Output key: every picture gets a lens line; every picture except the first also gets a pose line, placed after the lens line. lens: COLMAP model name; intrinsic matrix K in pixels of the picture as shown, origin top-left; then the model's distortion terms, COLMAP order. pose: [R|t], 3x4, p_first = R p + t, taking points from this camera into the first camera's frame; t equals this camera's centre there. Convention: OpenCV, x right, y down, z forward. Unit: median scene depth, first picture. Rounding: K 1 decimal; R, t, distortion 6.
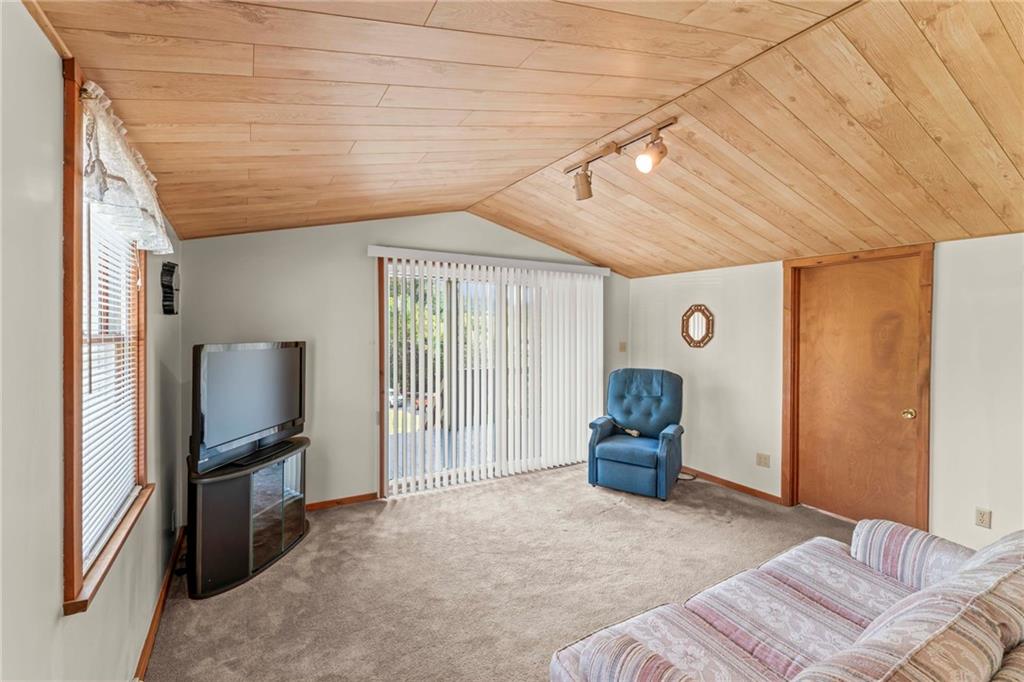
lens RADIAL K [[471.2, 0, 499.9], [0, 471.2, 331.6], [0, 0, 1]] dist [-0.000931, -0.000148]
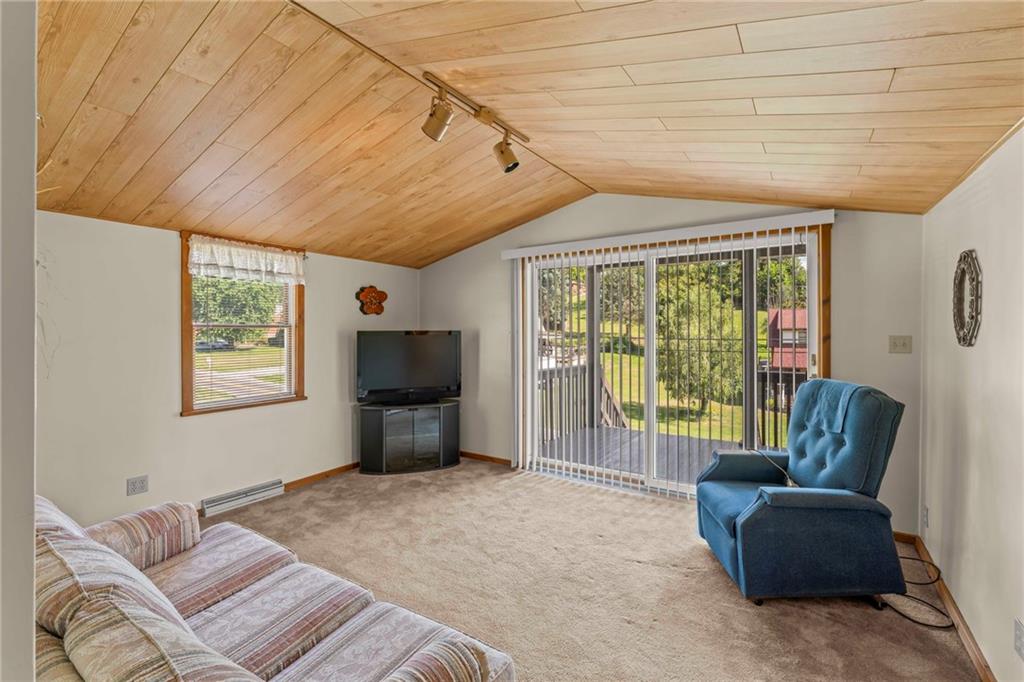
lens RADIAL K [[471.2, 0, 499.9], [0, 471.2, 331.6], [0, 0, 1]] dist [-0.000931, -0.000148]
pose [[0.407018, -0.001975, -0.913418, 0.827518], [0.000412, 0.999998, -0.001979, 0.024944], [0.913420, 0.000429, 0.407018, 0.516561]]
